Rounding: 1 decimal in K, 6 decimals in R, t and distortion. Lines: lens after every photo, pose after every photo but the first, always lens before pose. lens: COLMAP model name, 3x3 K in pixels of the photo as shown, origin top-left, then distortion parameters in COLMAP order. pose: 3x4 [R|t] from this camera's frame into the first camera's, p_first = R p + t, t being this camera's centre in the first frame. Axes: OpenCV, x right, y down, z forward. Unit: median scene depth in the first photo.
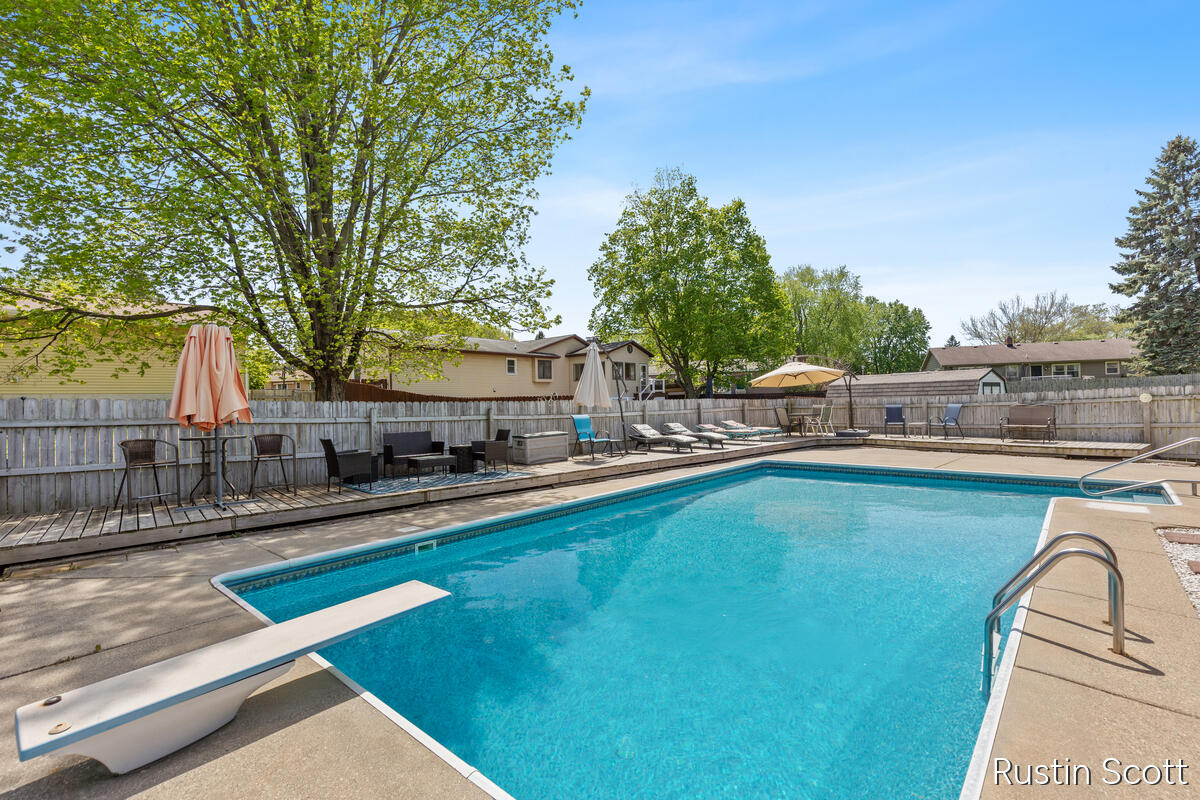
lens RADIAL K [[551.3, 0, 600.9], [0, 551.3, 397.8], [0, 0, 1]] dist [0.007101, -0.000694]
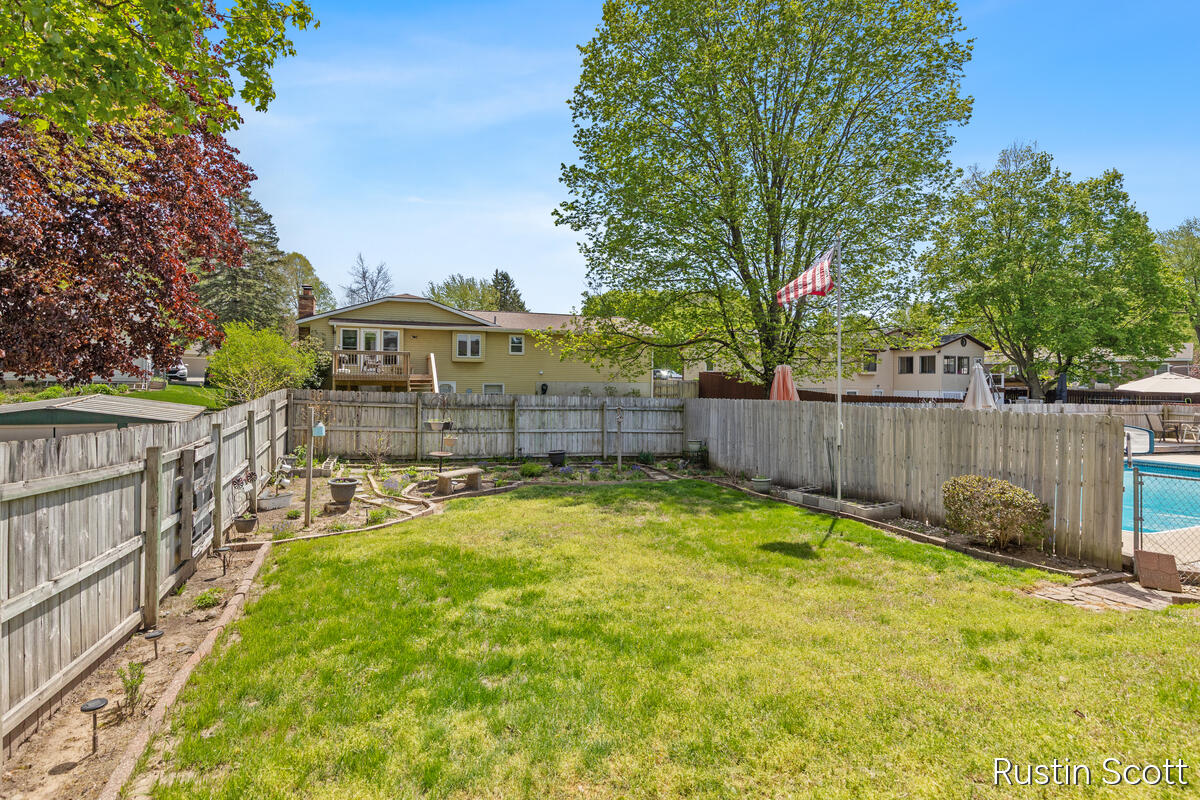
lens RADIAL K [[609.9, 0, 579.6], [0, 609.9, 374.8], [0, 0, 1]] dist [0.005324, 0.001652]
pose [[0.896514, 0.039058, -0.441291, -0.070980], [-0.037775, 0.999218, 0.011698, -0.014133], [0.441403, 0.006182, 0.897288, -0.262522]]
